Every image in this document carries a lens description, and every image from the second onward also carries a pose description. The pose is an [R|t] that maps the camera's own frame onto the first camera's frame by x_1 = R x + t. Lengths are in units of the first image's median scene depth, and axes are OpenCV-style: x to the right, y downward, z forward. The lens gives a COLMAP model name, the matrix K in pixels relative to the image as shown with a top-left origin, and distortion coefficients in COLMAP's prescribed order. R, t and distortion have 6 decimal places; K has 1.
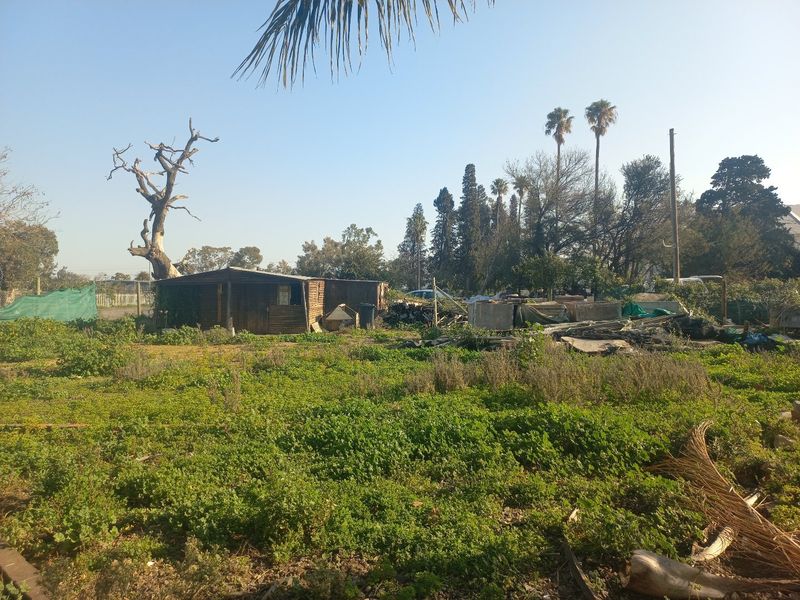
lens RADIAL K [[550.9, 0, 400.0], [0, 550.9, 300.0], [0, 0, 1]] dist [0.003208, -0.004715]
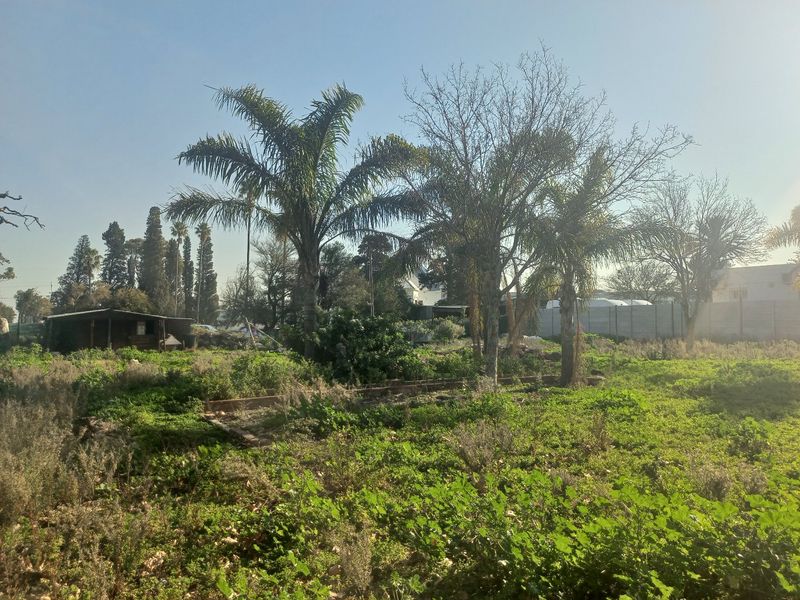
lens RADIAL K [[550.9, 0, 400.0], [0, 550.9, 300.0], [0, 0, 1]] dist [0.003208, -0.004715]
pose [[0.807131, 0.027083, 0.589751, -0.112342], [0.009897, 0.998186, -0.059384, 0.001539], [-0.590290, 0.053768, 0.805399, -0.127589]]
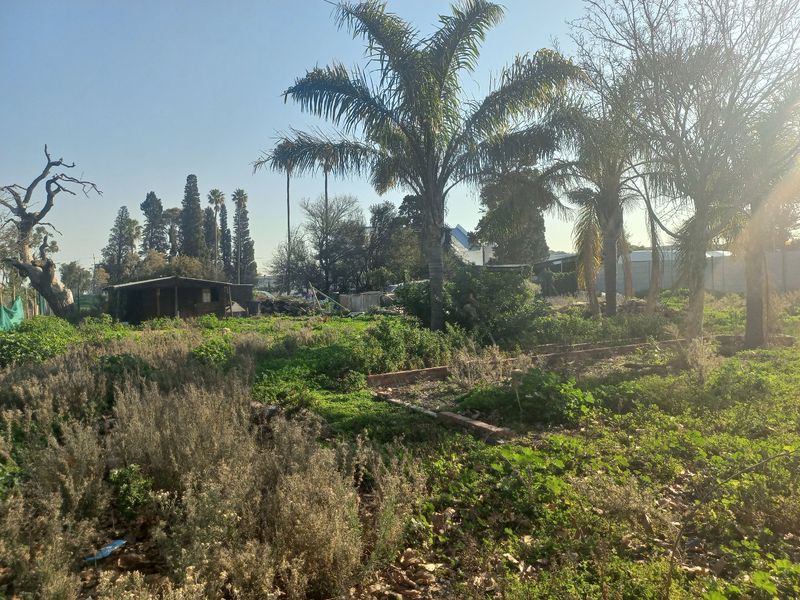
lens RADIAL K [[550.9, 0, 400.0], [0, 550.9, 300.0], [0, 0, 1]] dist [0.003208, -0.004715]
pose [[0.837497, -0.032856, 0.545453, -0.120978], [0.035341, 0.999358, 0.005934, 0.001863], [-0.545298, 0.014307, 0.838120, -0.101250]]
